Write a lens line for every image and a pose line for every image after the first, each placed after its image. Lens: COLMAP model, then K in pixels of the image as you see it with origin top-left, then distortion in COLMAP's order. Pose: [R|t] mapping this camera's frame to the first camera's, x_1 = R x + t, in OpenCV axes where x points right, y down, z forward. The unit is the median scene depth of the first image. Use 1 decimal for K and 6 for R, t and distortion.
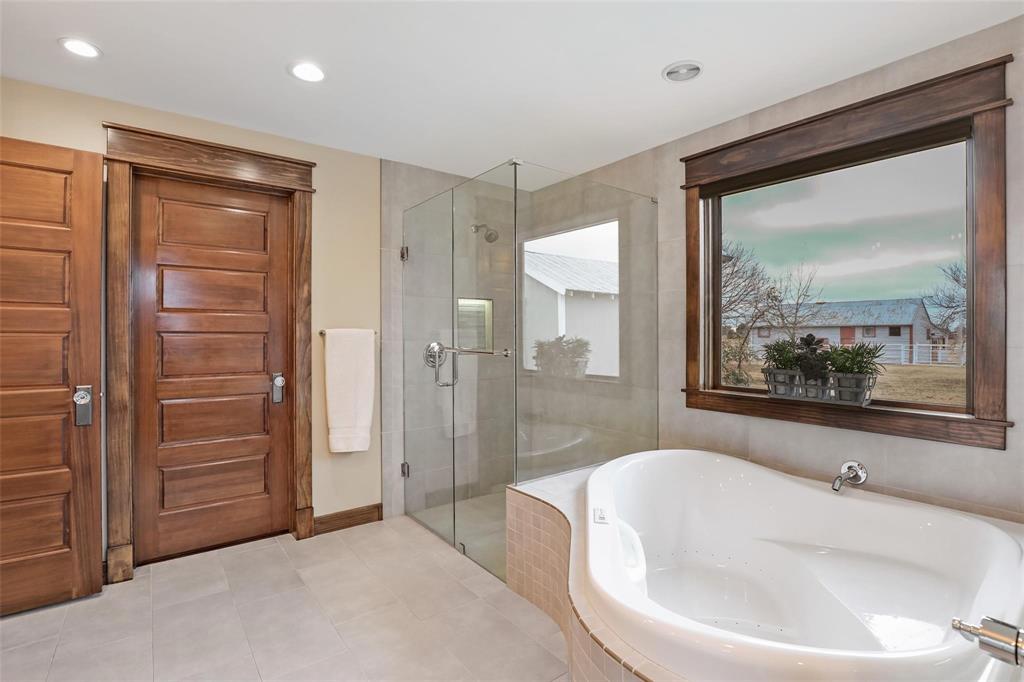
lens RADIAL K [[476.4, 0, 512.0], [0, 476.4, 341.0], [0, 0, 1]] dist [-0.000701, -0.000131]
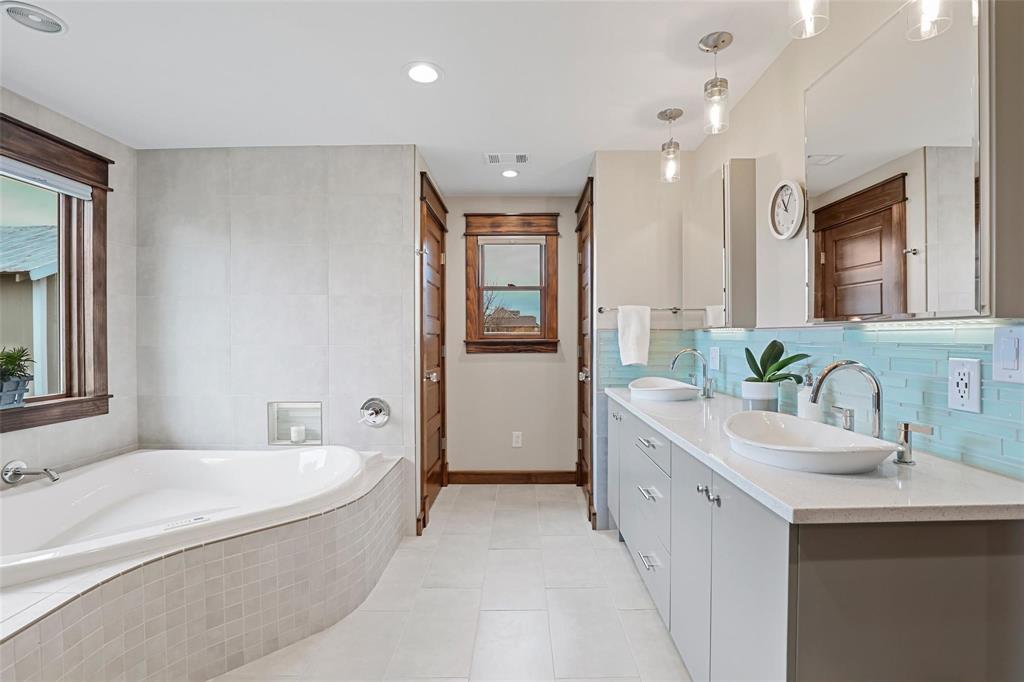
lens RADIAL K [[476.4, 0, 512.0], [0, 476.4, 341.0], [0, 0, 1]] dist [-0.000701, -0.000131]
pose [[-0.758246, -0.003345, 0.651960, -0.963744], [0.009859, 0.999814, 0.016596, -0.018754], [-0.651894, 0.019012, -0.758072, 1.312173]]
